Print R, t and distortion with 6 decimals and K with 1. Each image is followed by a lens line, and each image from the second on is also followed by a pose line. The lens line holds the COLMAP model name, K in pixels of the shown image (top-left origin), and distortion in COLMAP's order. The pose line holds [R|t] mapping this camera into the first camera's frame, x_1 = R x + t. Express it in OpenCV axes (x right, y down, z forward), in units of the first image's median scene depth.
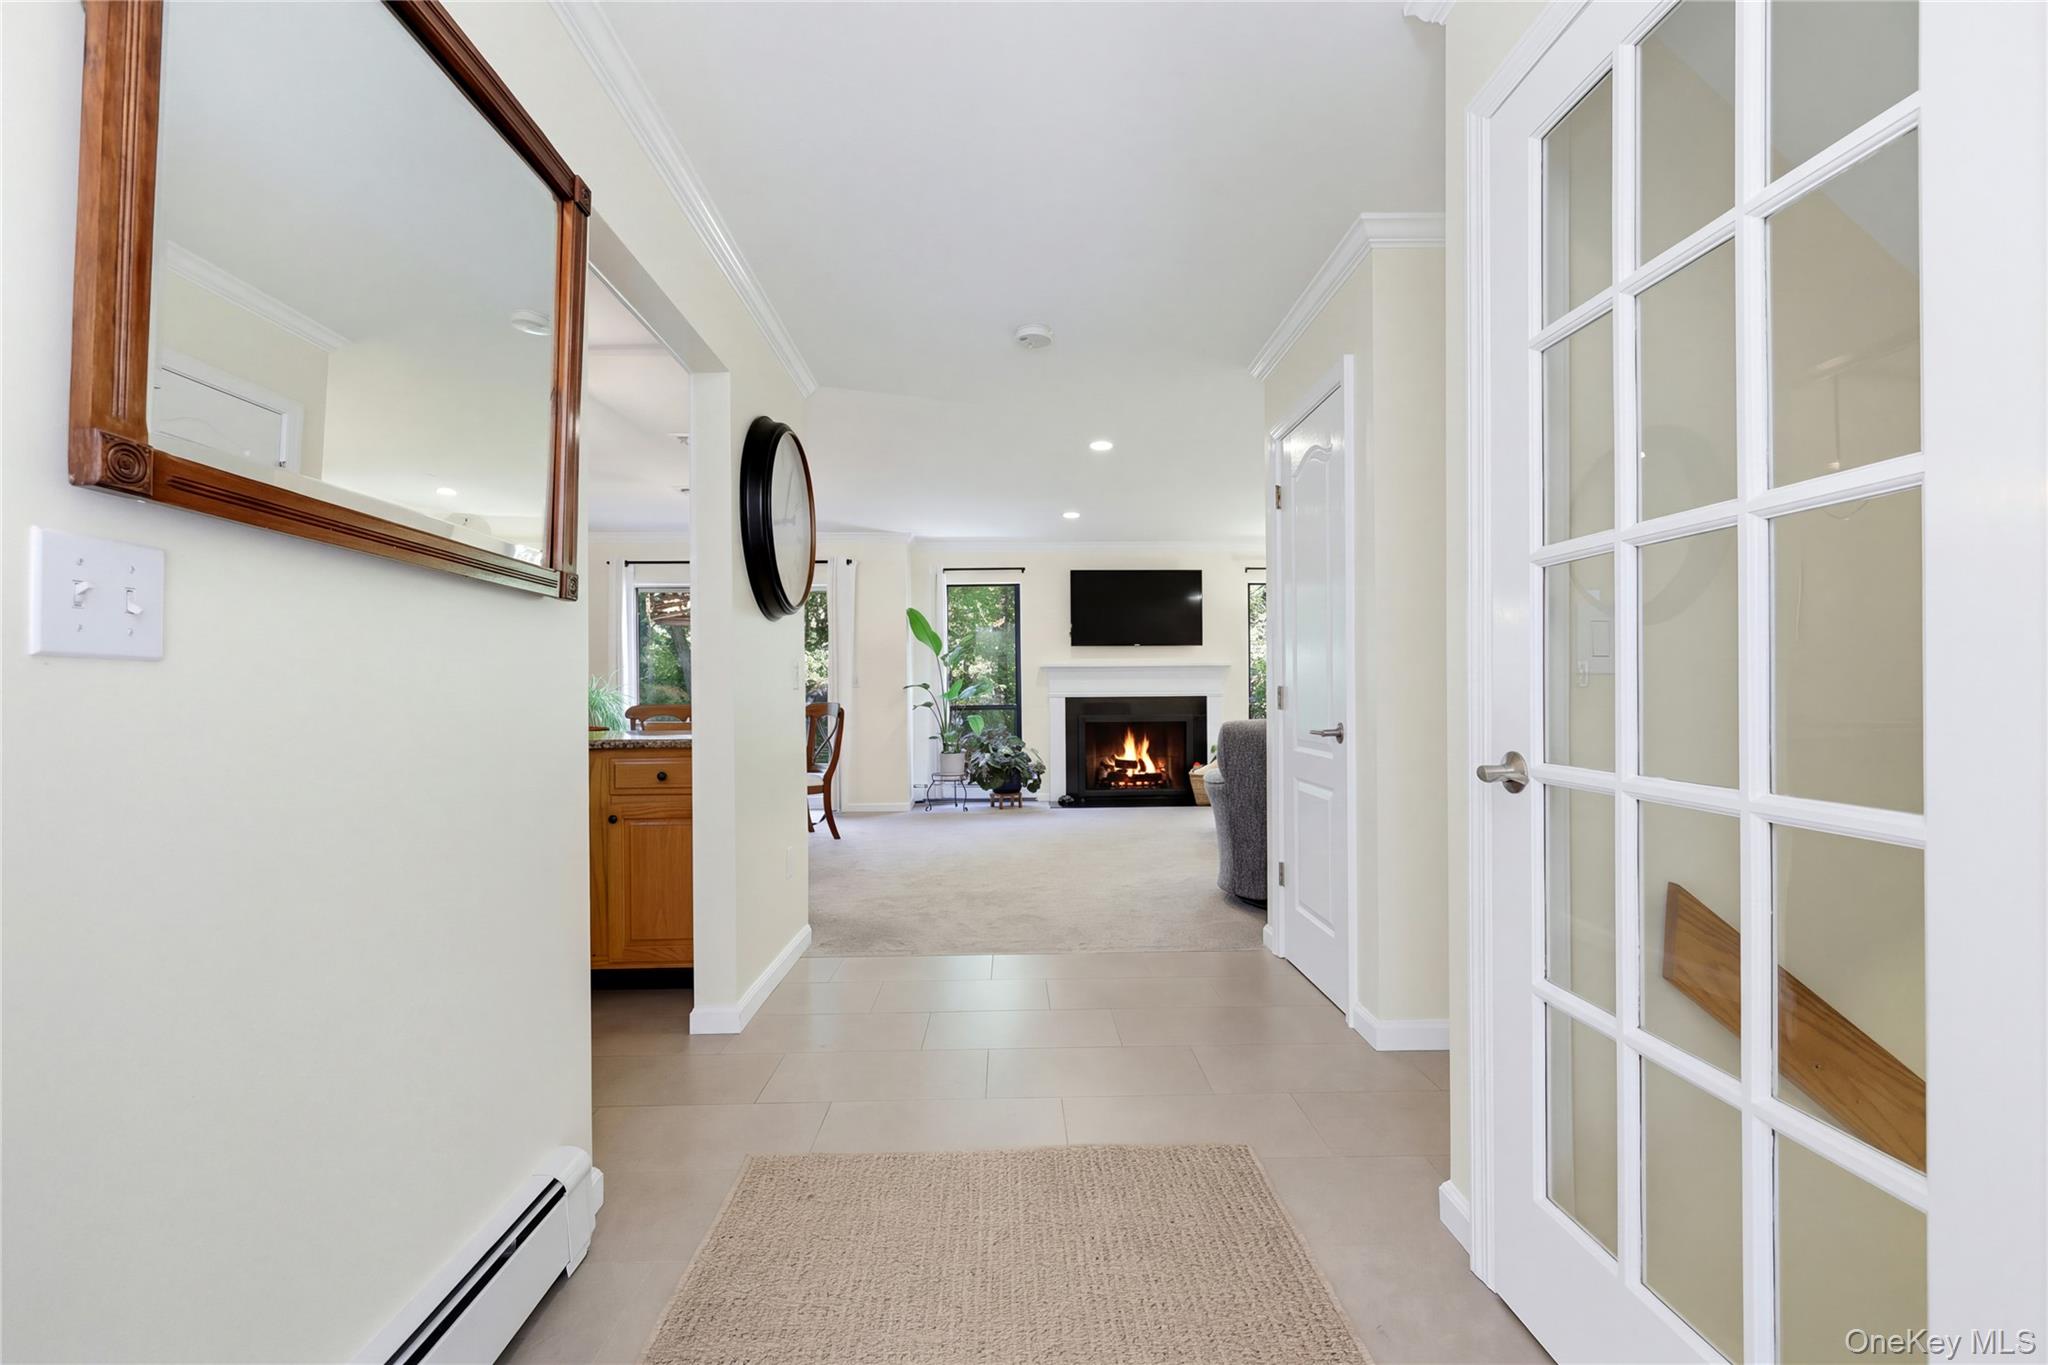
lens RADIAL K [[823.0, 0, 1023.3], [0, 823.0, 684.9], [0, 0, 1]] dist [0.000087, 0.000056]
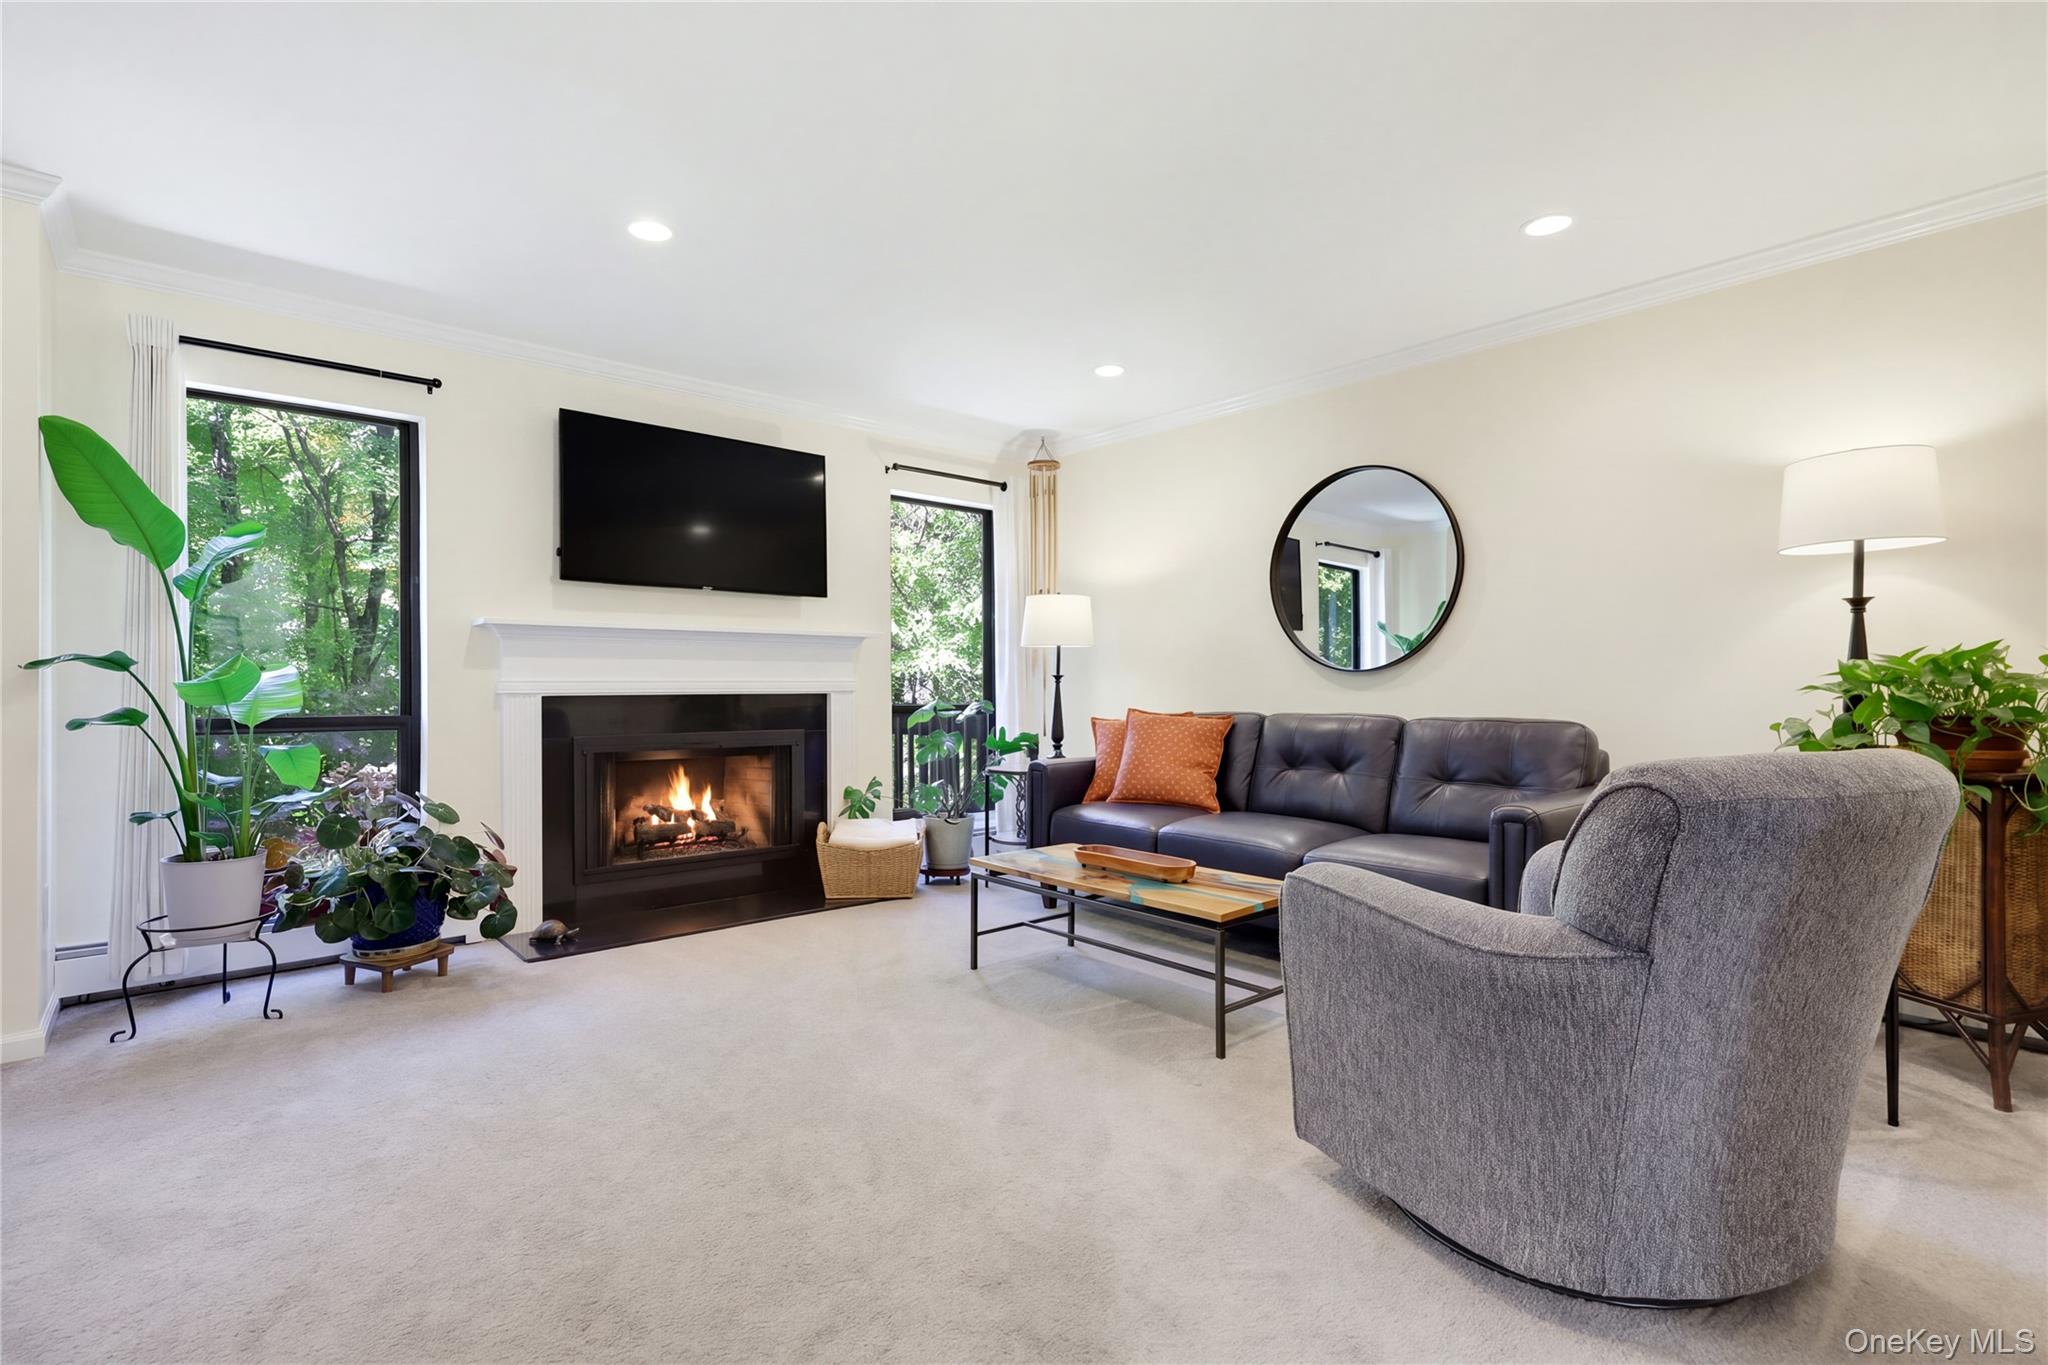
lens RADIAL K [[972.3, 0, 1026.9], [0, 972.3, 684.7], [0, 0, 1]] dist [-0.001628, -0.000062]
pose [[0.774288, 0.006851, 0.632796, -0.084791], [-0.004837, 0.999976, -0.004907, 0.011247], [-0.632815, 0.000739, 0.774303, 0.478241]]
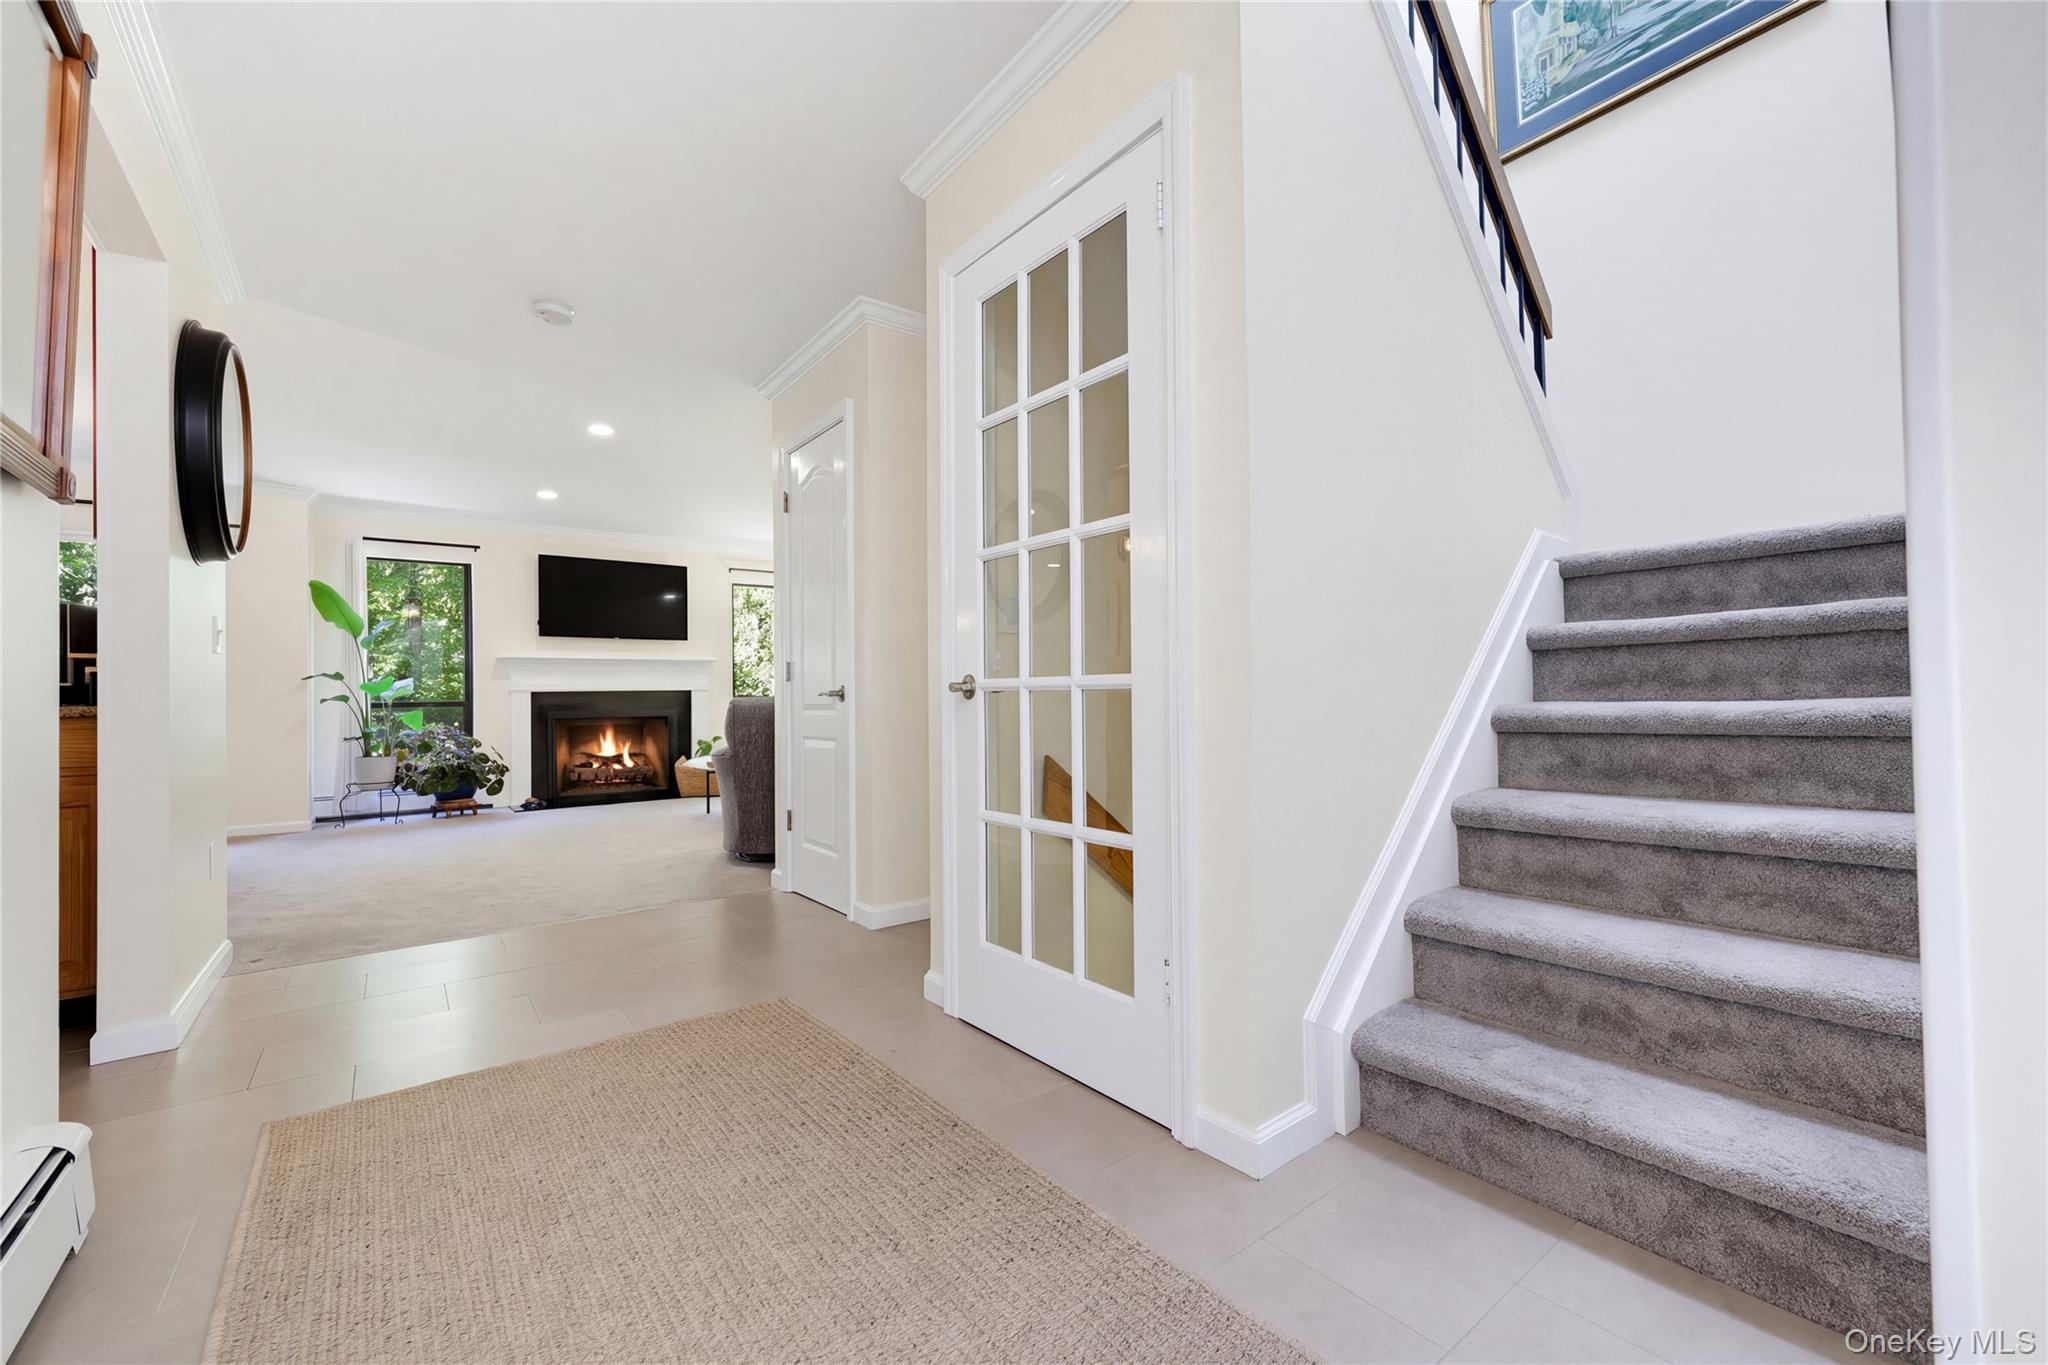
lens RADIAL K [[823.0, 0, 1023.3], [0, 823.0, 684.9], [0, 0, 1]] dist [0.000087, 0.000056]
pose [[0.806368, 0.005669, 0.591387, -0.054145], [0.003507, 0.999891, -0.014367, 0.024873], [-0.591404, 0.013659, 0.806260, -0.072915]]
